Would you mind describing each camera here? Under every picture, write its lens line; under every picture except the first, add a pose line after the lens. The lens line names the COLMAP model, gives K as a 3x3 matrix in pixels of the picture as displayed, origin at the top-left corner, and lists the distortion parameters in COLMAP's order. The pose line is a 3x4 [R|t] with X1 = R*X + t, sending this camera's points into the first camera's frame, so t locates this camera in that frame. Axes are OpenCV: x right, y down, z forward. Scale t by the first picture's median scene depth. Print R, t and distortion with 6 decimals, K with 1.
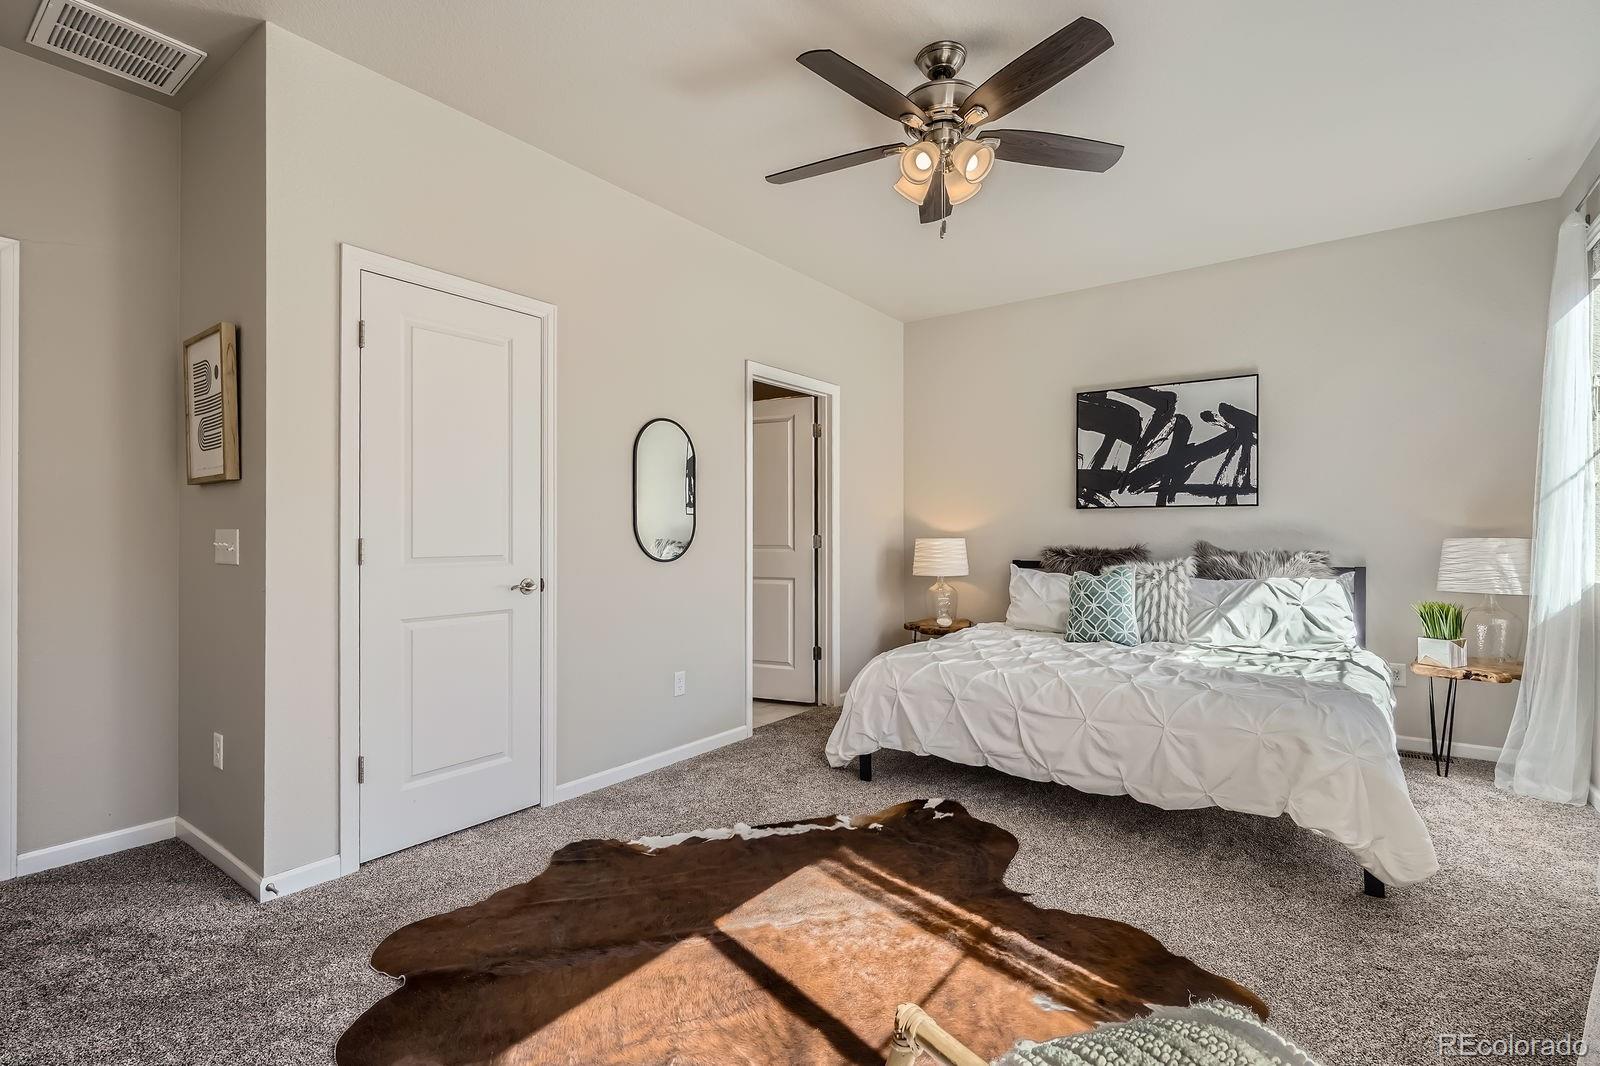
lens RADIAL K [[734.2, 0, 801.7], [0, 734.2, 532.9], [0, 0, 1]] dist [0.002852, -0.001653]
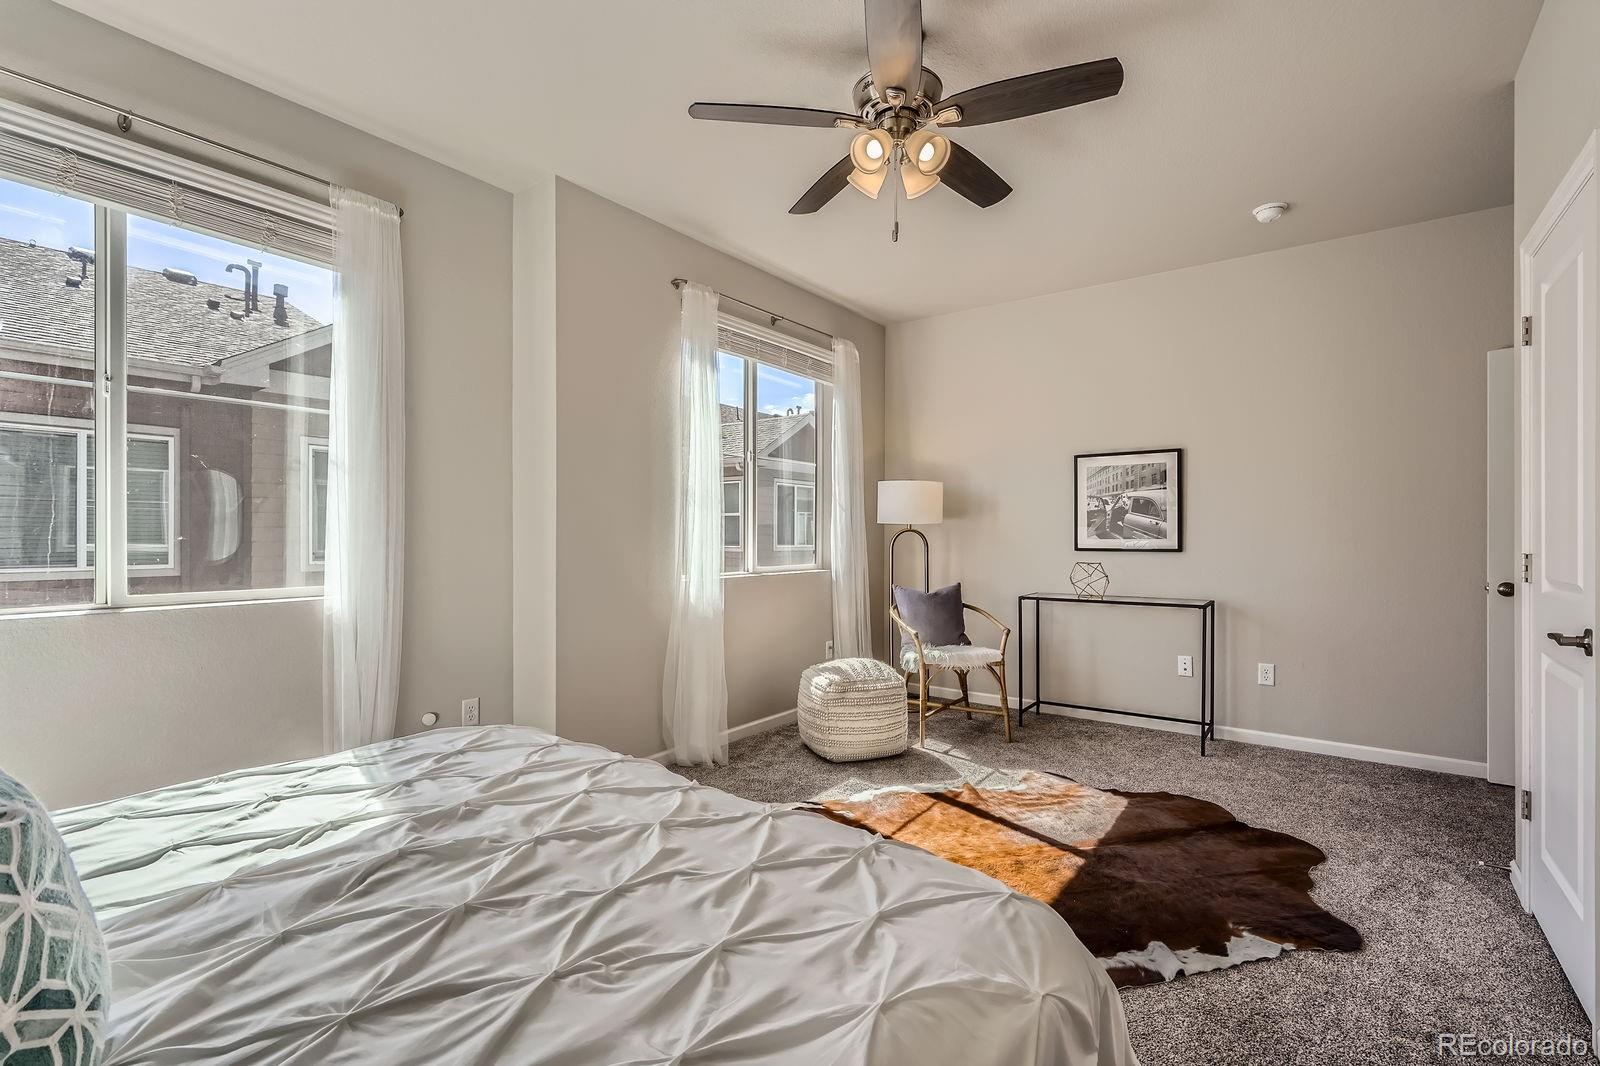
lens RADIAL K [[734.2, 0, 801.7], [0, 734.2, 529.6], [0, 0, 1]] dist [0.002852, -0.001653]
pose [[-0.999933, 0.001869, 0.011389, 0.170123], [0.001824, 0.999991, -0.003957, -0.009653], [-0.011396, -0.003936, -0.999927, 1.098332]]
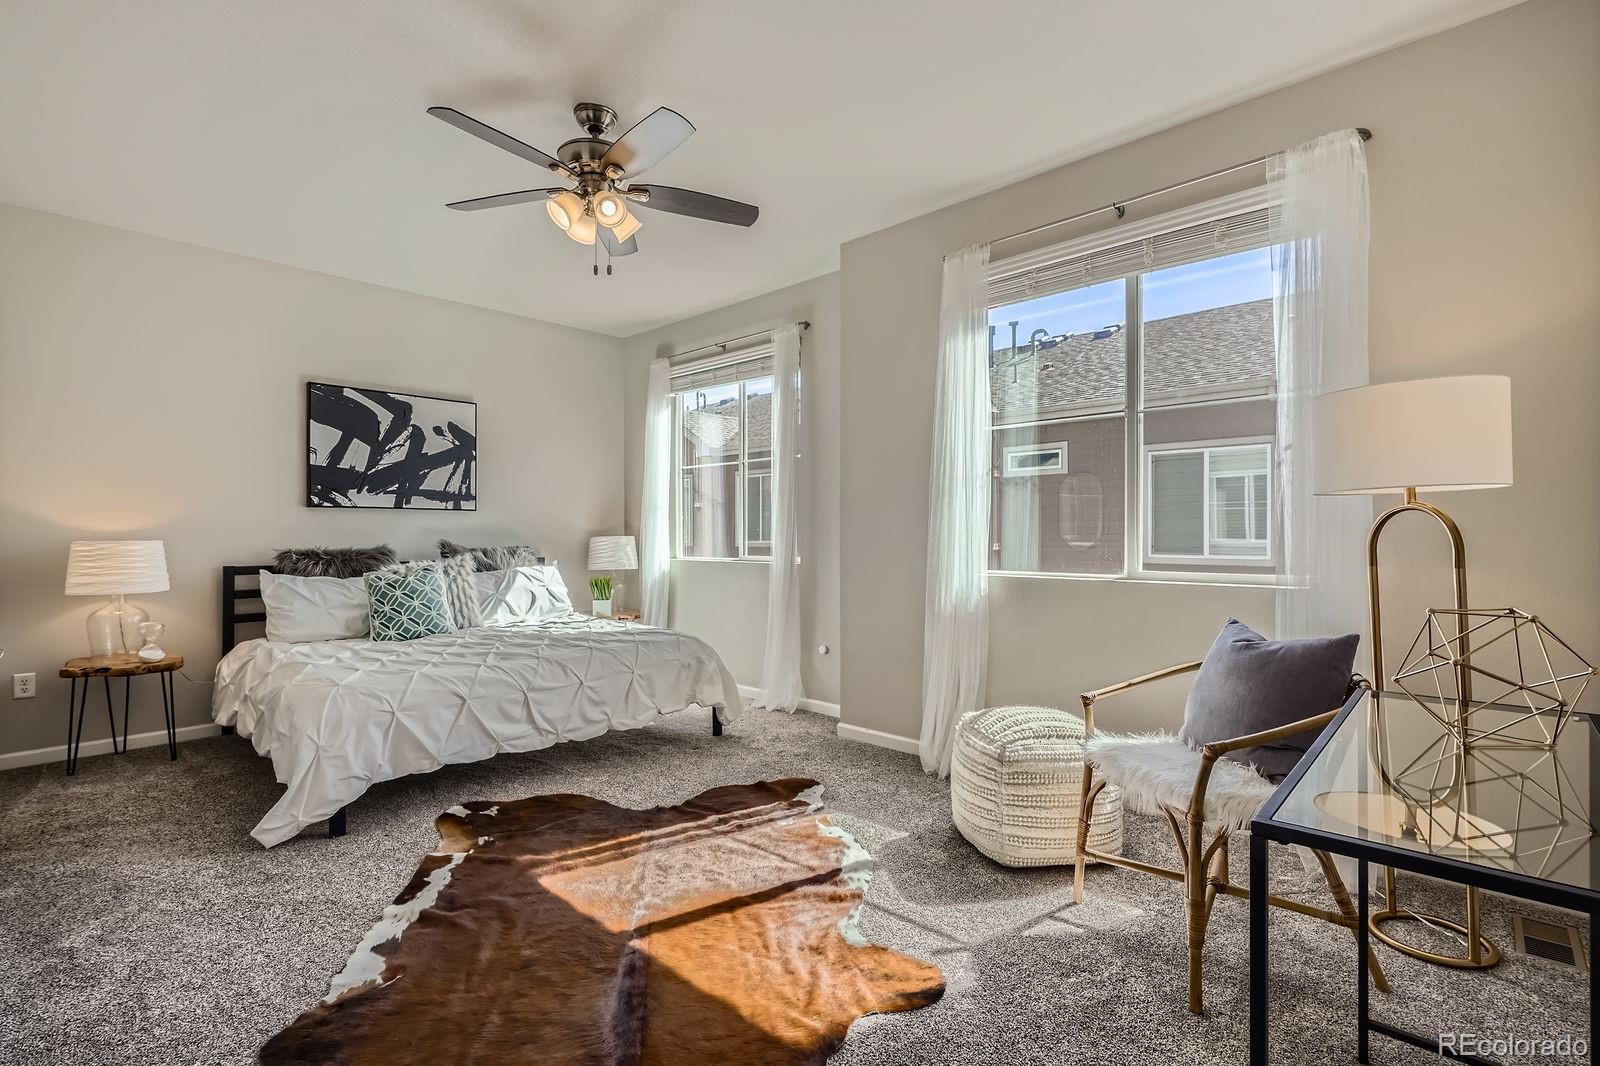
lens RADIAL K [[734.2, 0, 786.9], [0, 734.2, 536.7], [0, 0, 1]] dist [0.002852, -0.001653]
pose [[0.143858, -0.004785, 0.989587, -0.507322], [0.001009, 0.999988, 0.004689, 0.000880], [-0.989598, 0.000323, 0.143861, 0.305481]]
